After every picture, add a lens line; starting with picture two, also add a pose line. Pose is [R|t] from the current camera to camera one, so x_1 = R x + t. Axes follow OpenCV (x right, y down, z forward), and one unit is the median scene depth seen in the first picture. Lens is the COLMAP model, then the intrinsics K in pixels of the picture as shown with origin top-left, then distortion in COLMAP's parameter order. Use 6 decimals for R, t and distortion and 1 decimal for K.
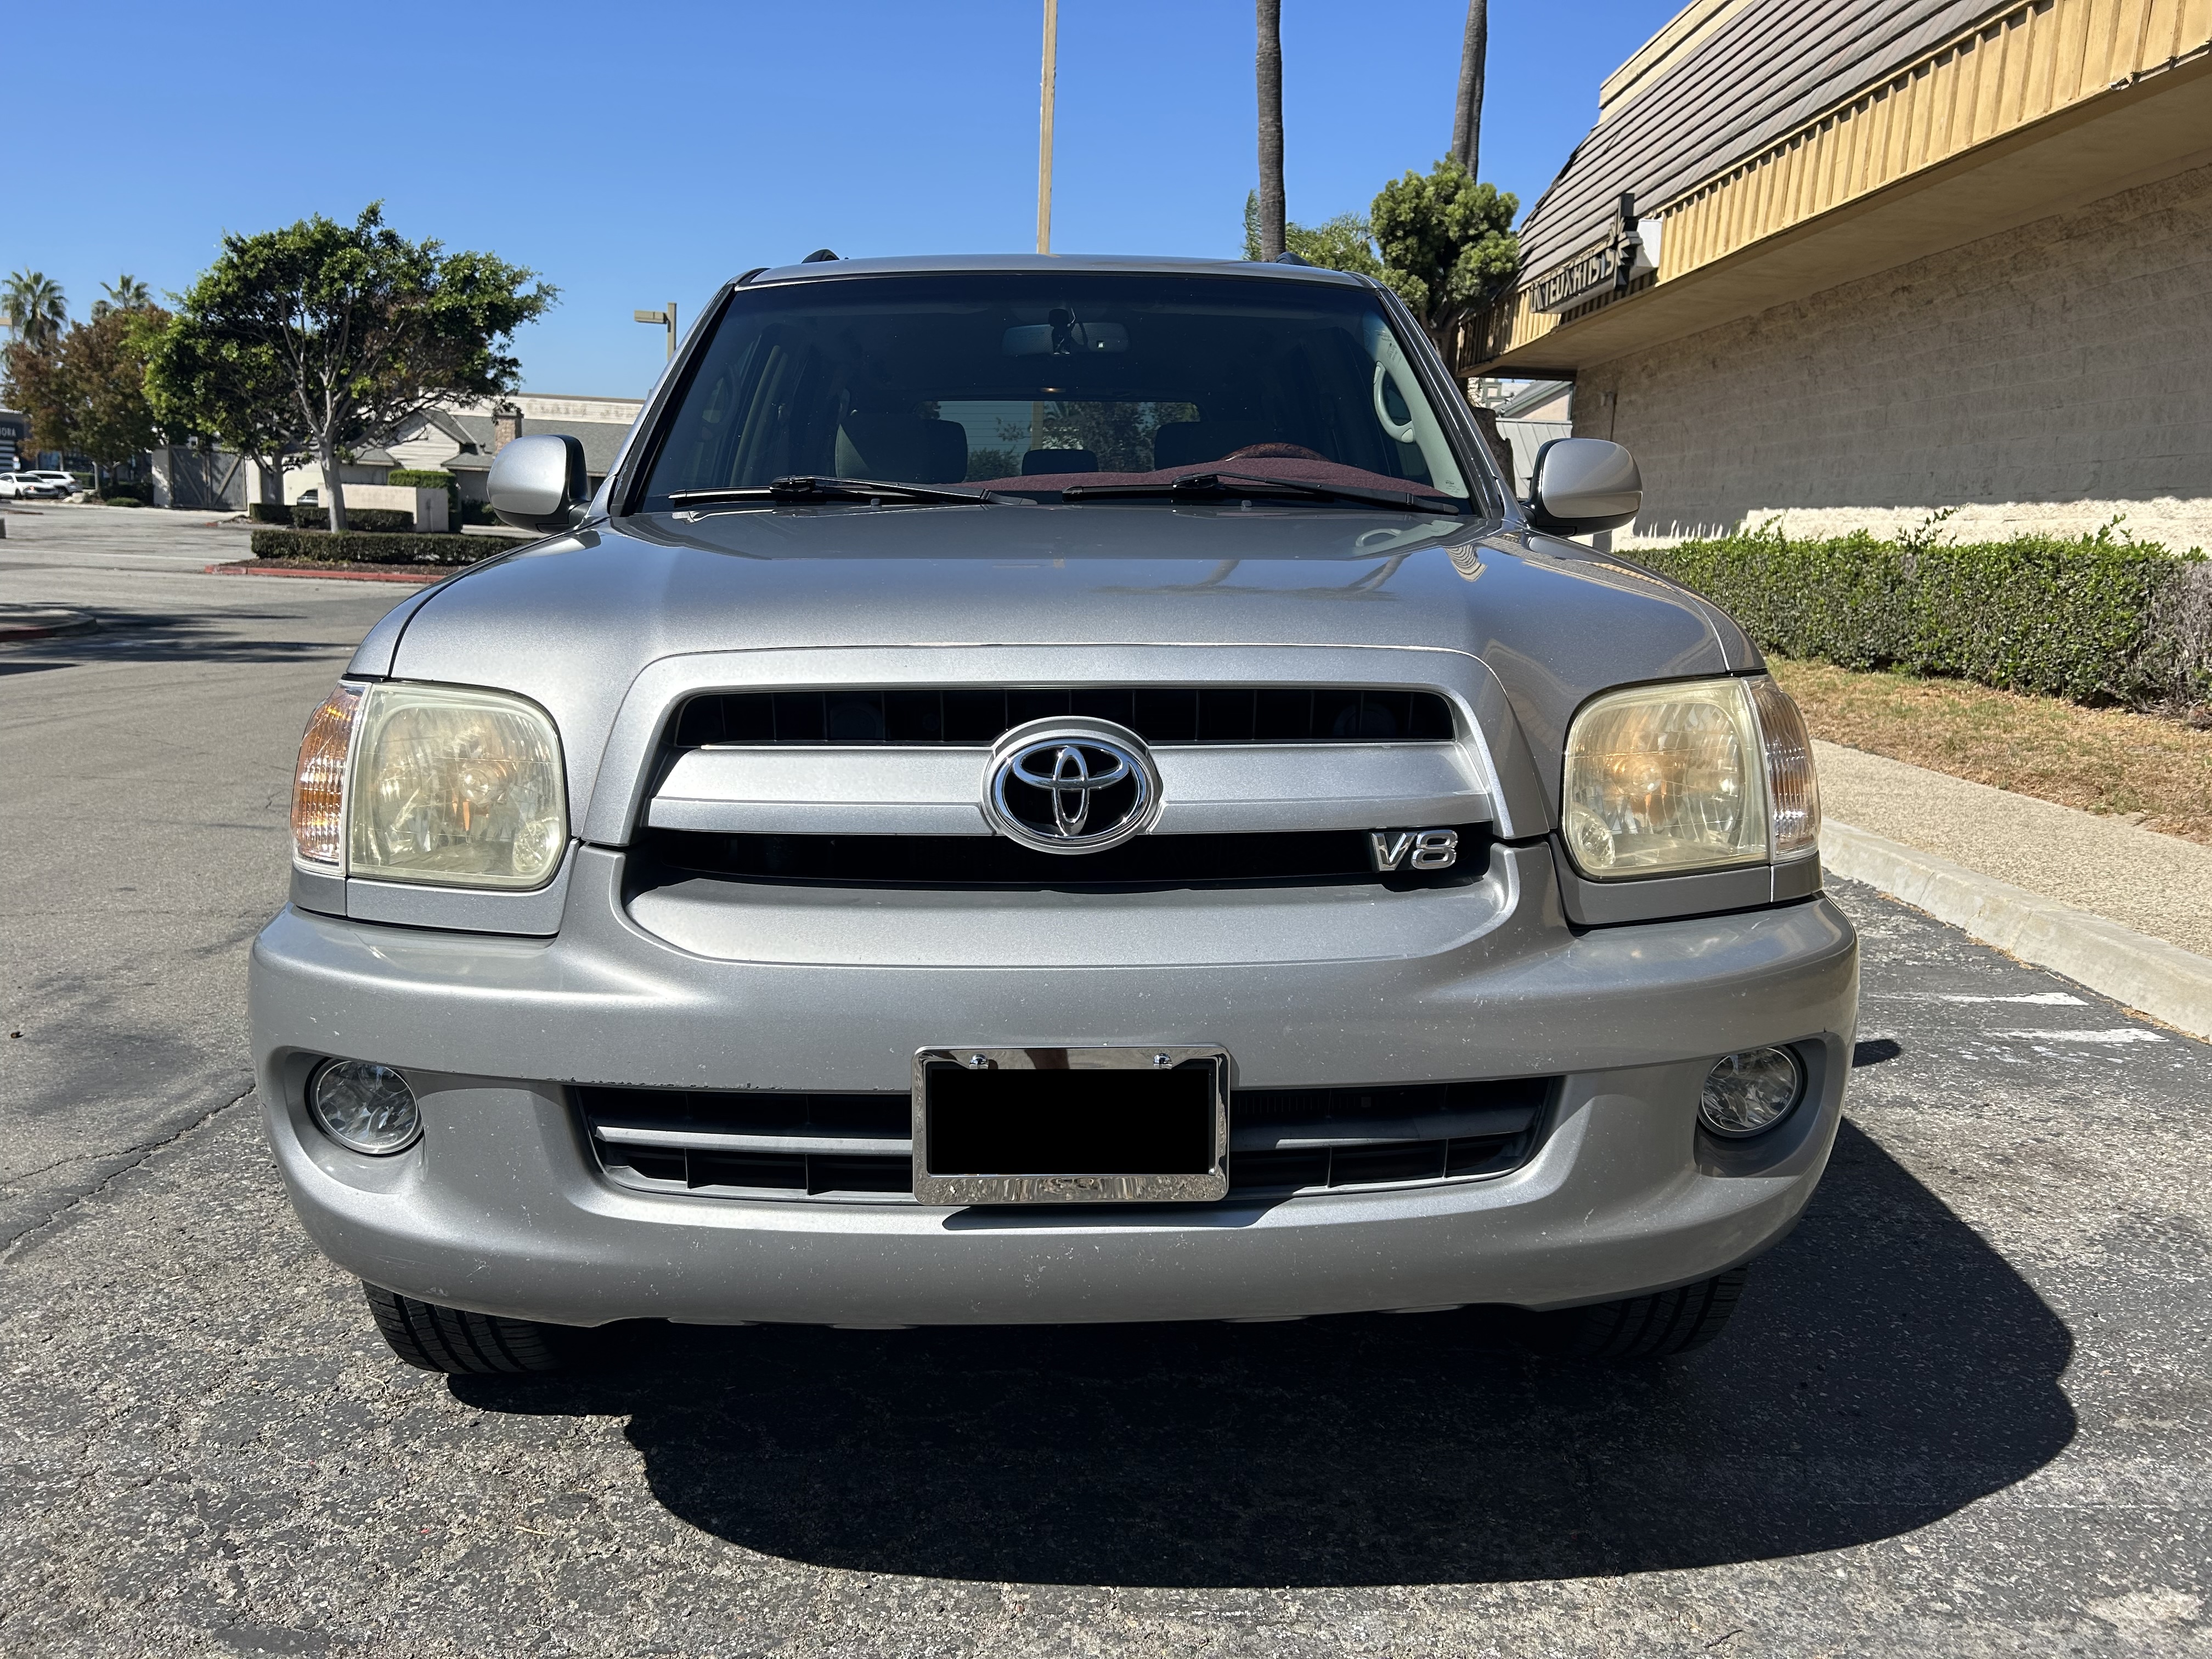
lens RADIAL K [[1662.3, 0, 1114.2], [0, 1662.3, 822.1], [0, 0, 1]] dist [0.051238, -0.054430]
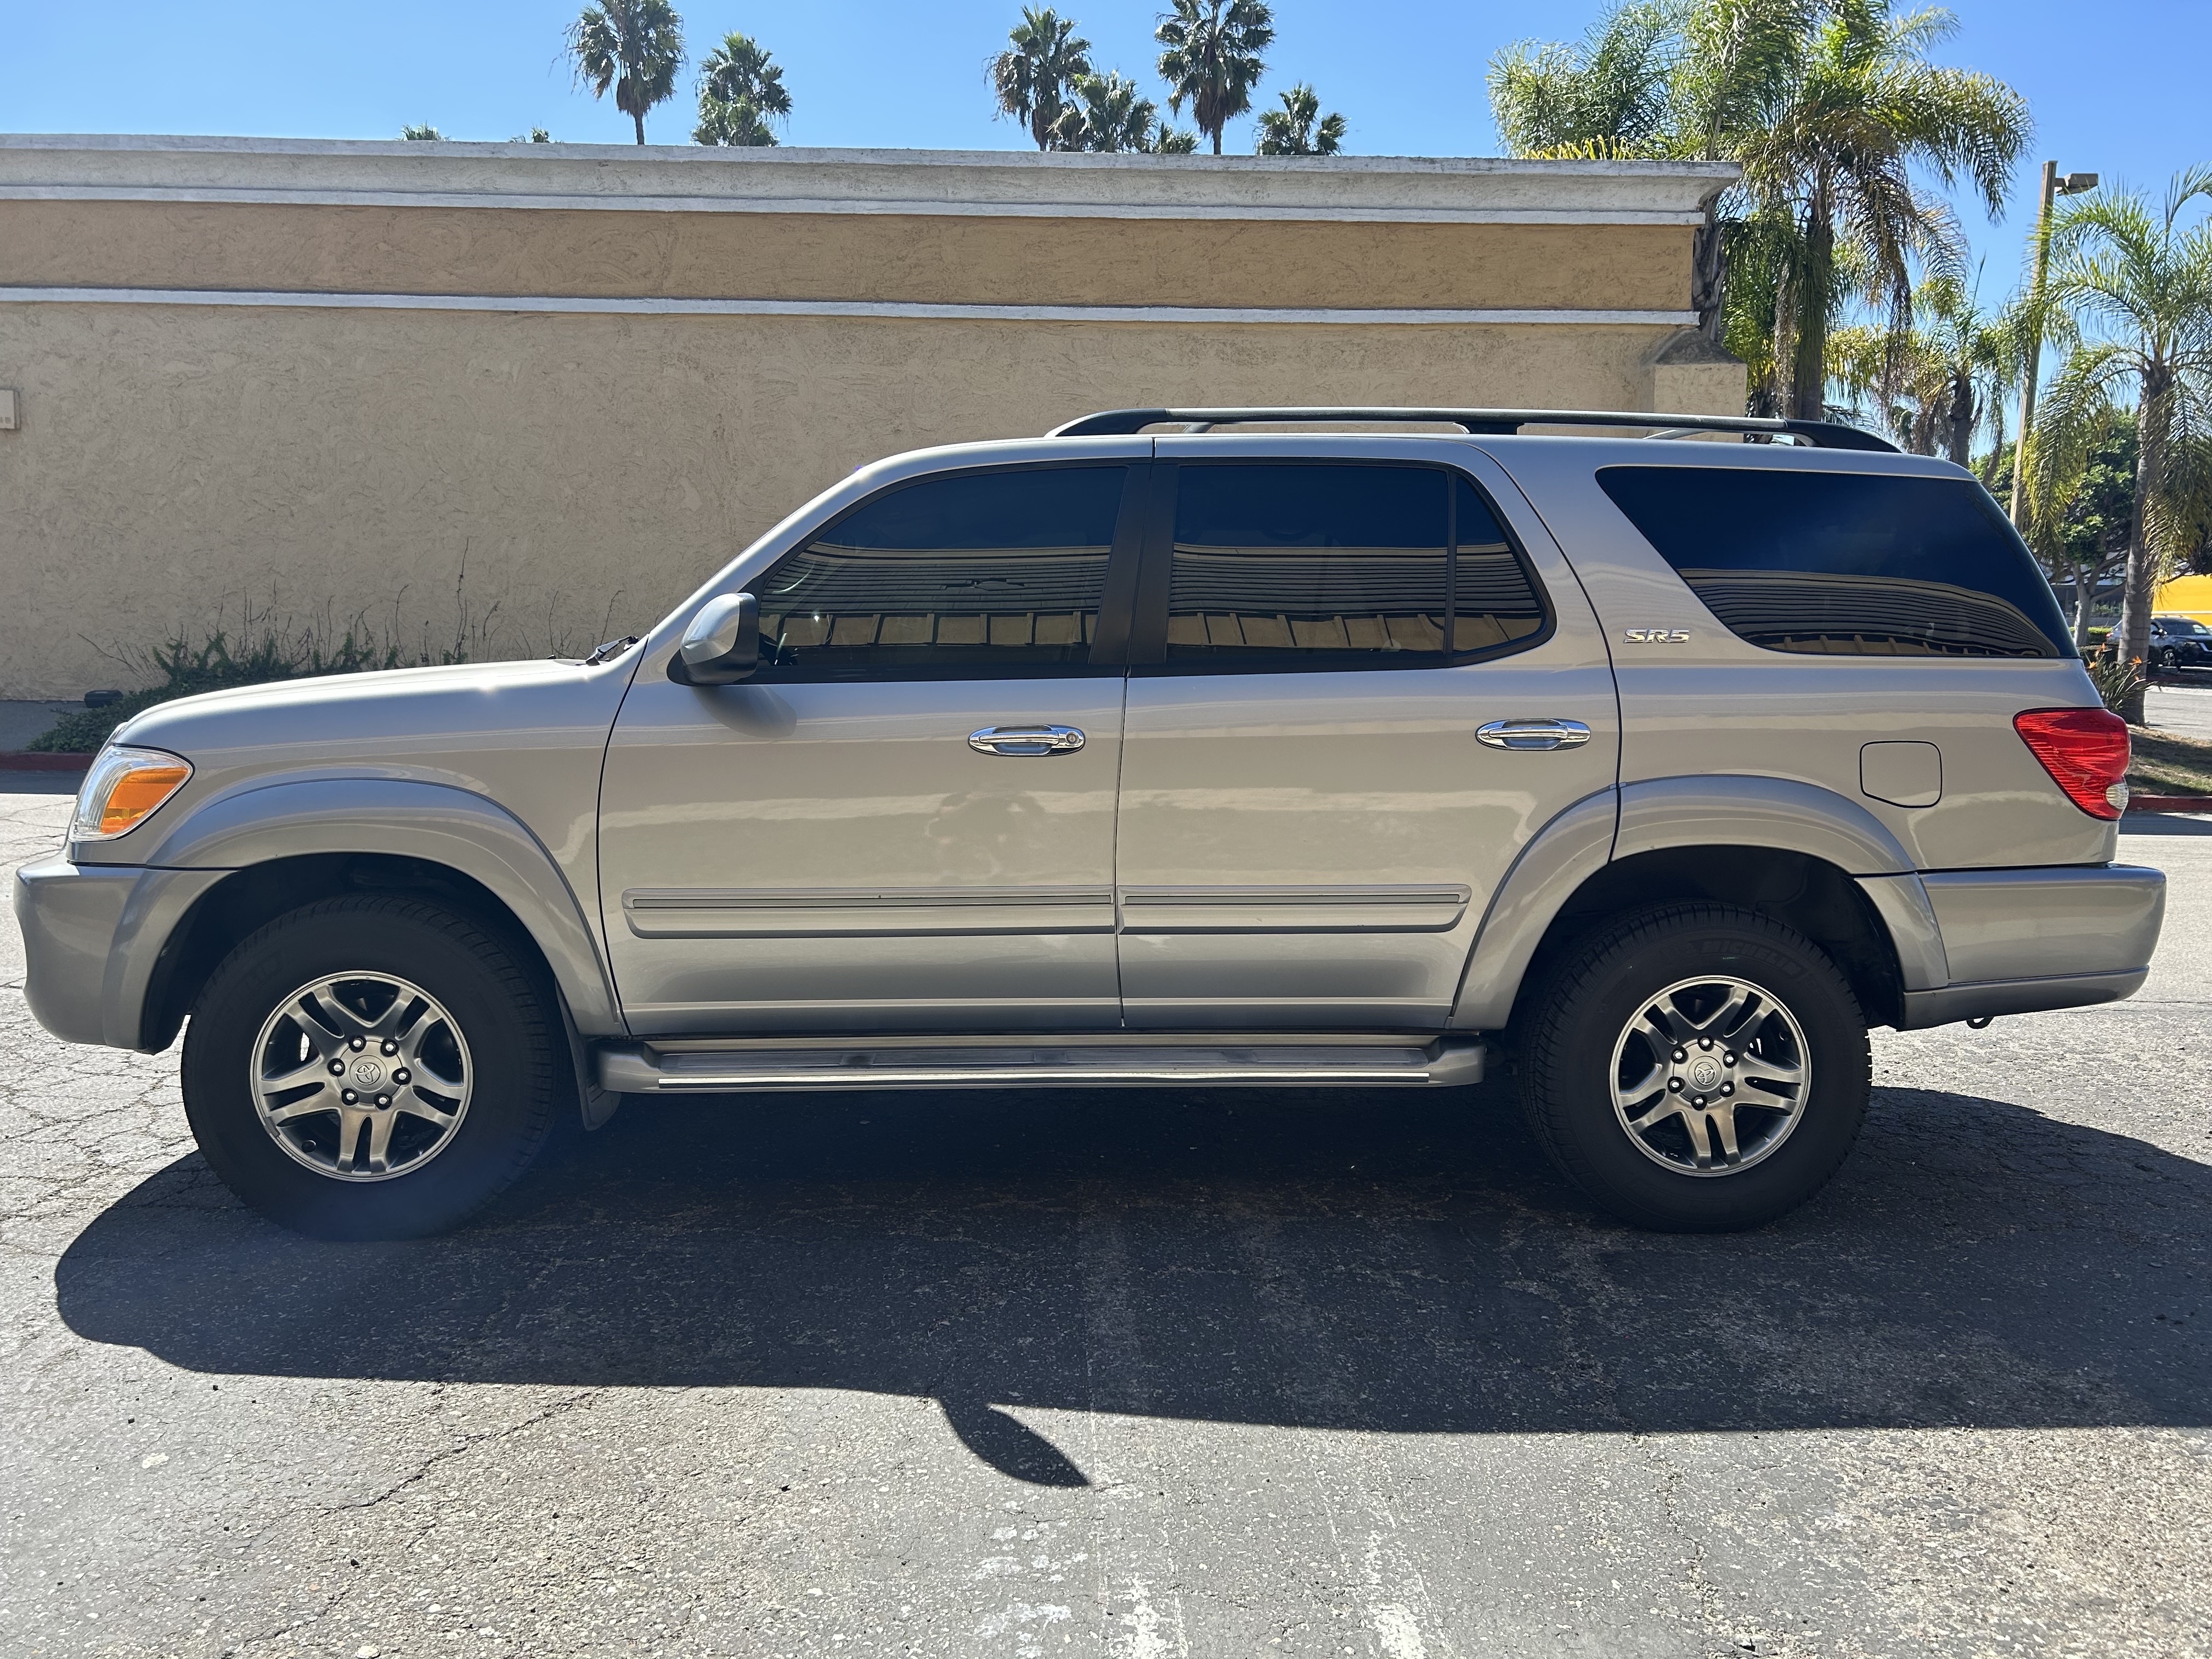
lens RADIAL K [[1662.3, 0, 1100.5], [0, 1662.3, 821.8], [0, 0, 1]] dist [0.051238, -0.054430]
pose [[0.032574, 0.078305, -0.996397, 1.438793], [-0.179146, 0.981239, 0.071257, -0.211662], [0.983283, 0.176180, 0.045991, 1.265562]]
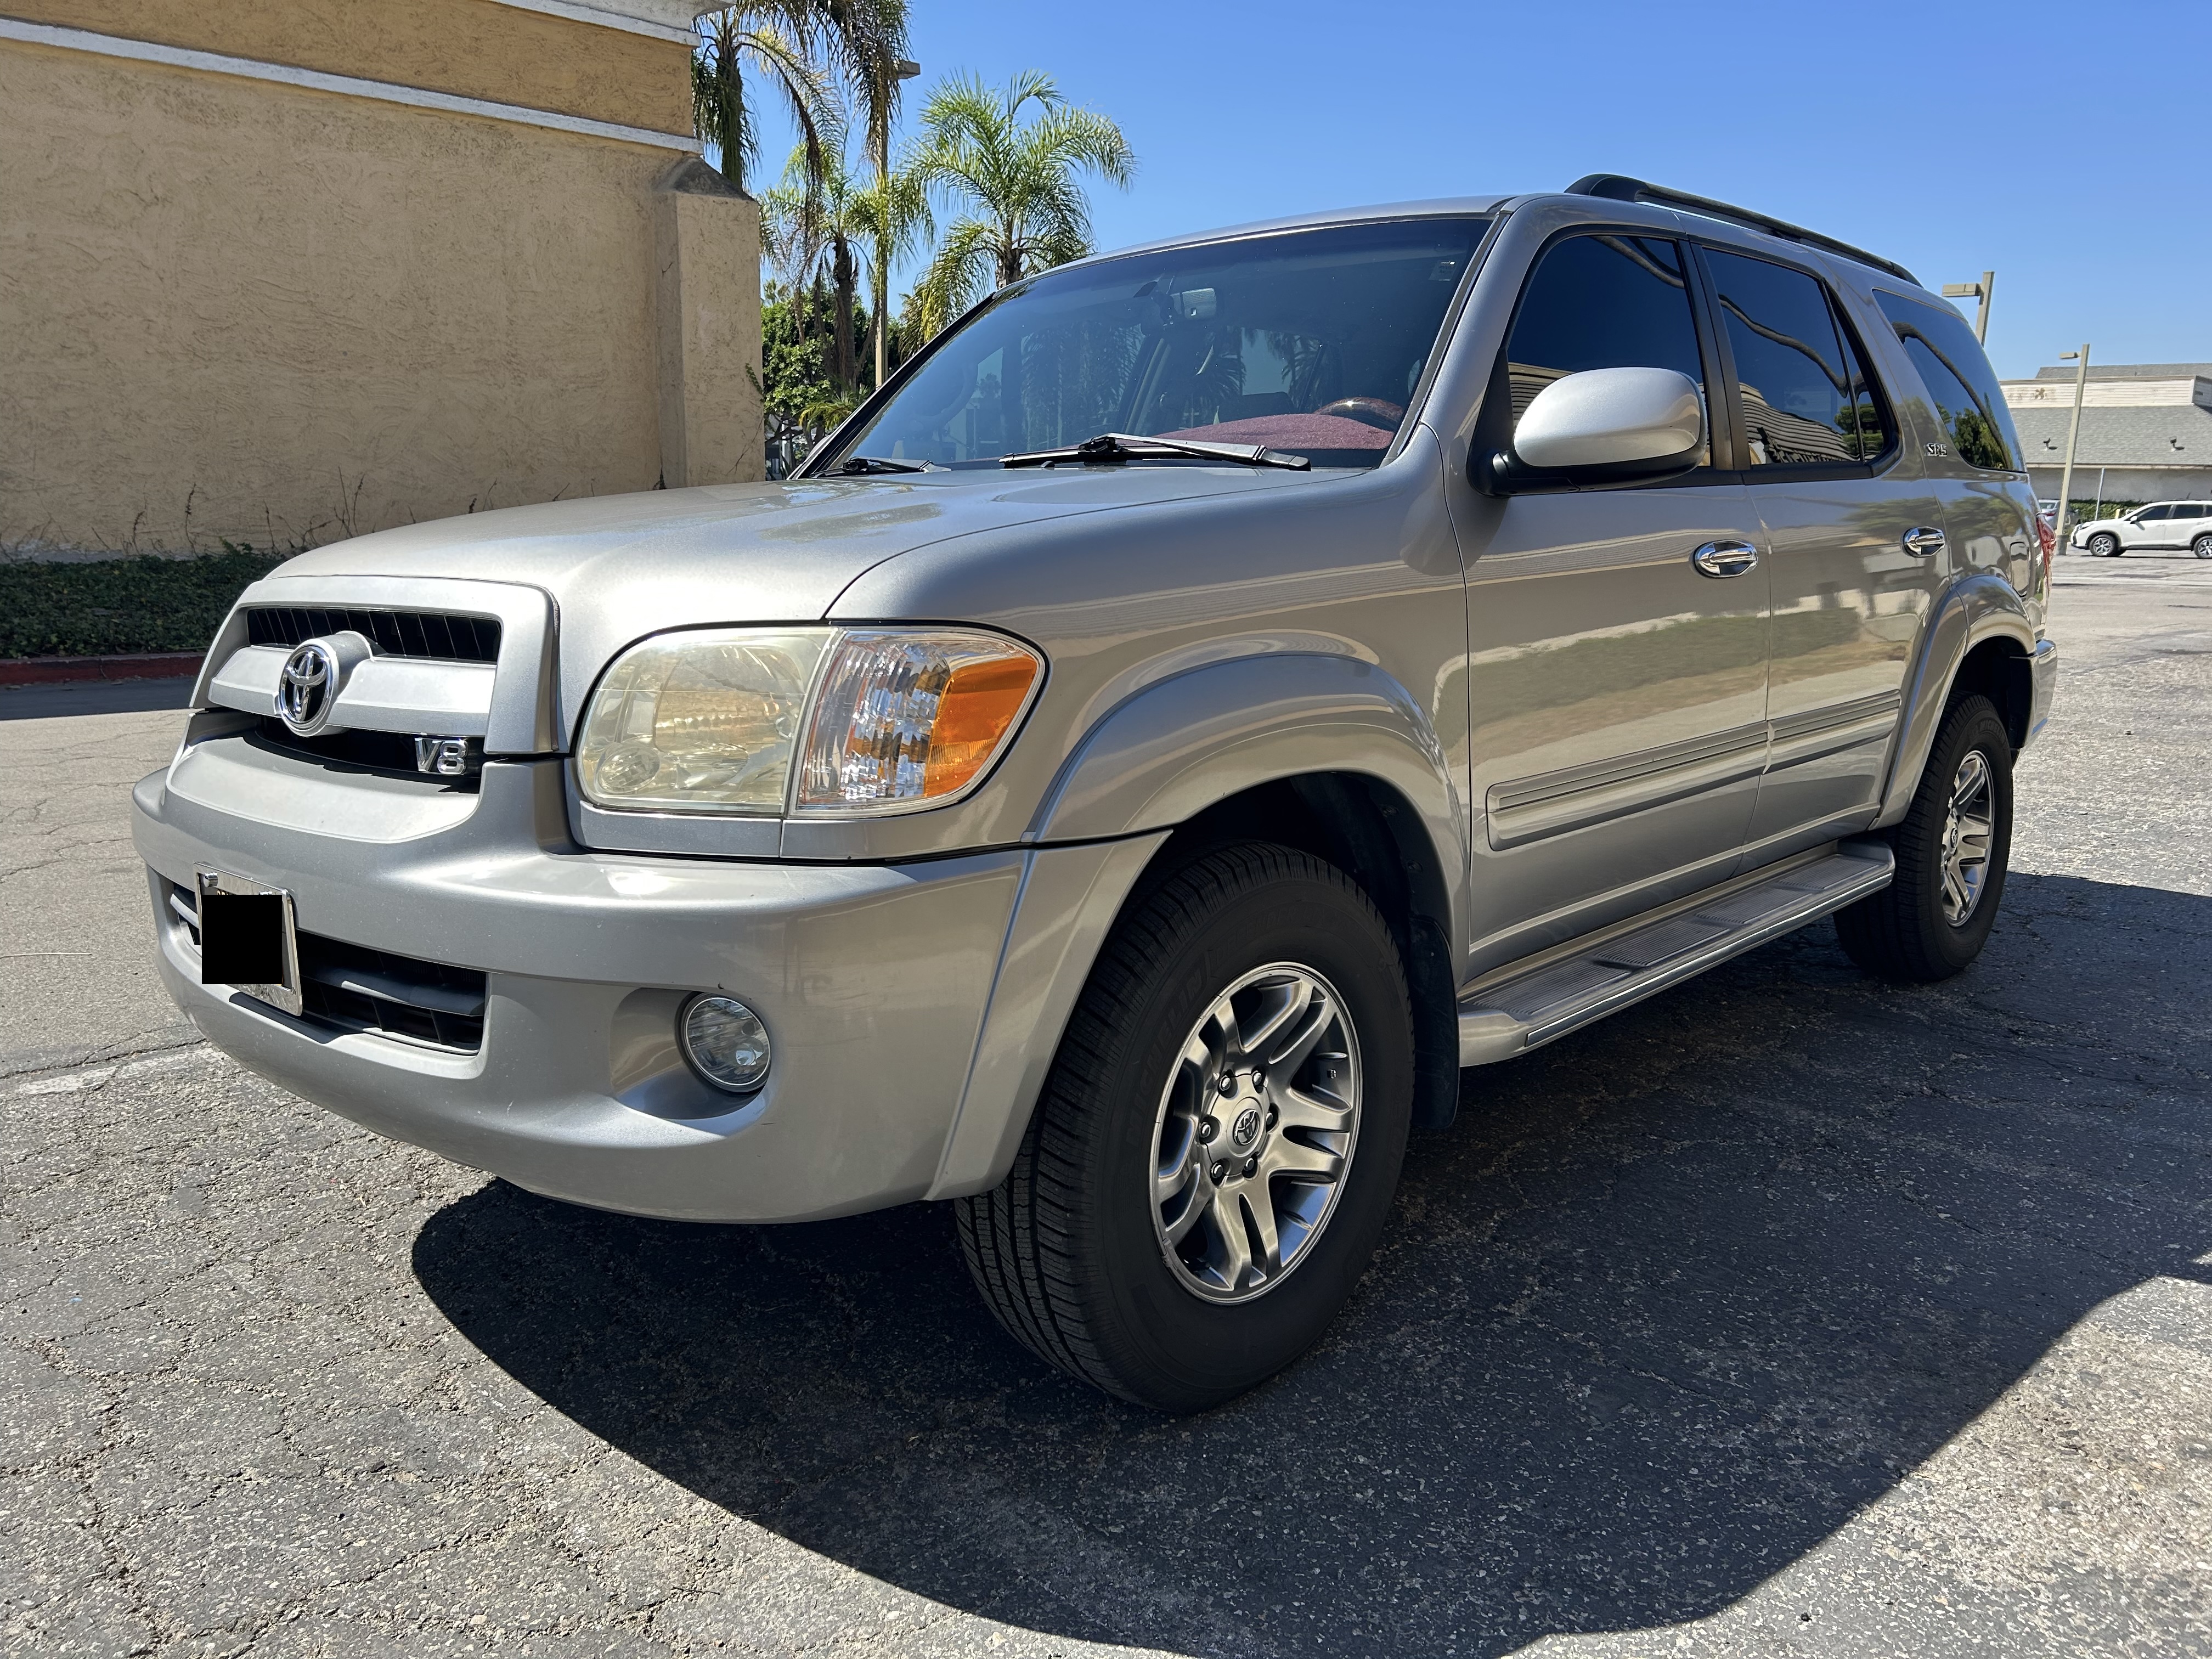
lens RADIAL K [[1662.3, 0, 1108.6], [0, 1662.3, 823.6], [0, 0, 1]] dist [0.051238, -0.054430]
pose [[0.709309, 0.108241, -0.696538, 0.718961], [-0.107664, 0.993182, 0.044701, -0.021233], [0.696627, 0.043286, 0.716127, 0.268810]]
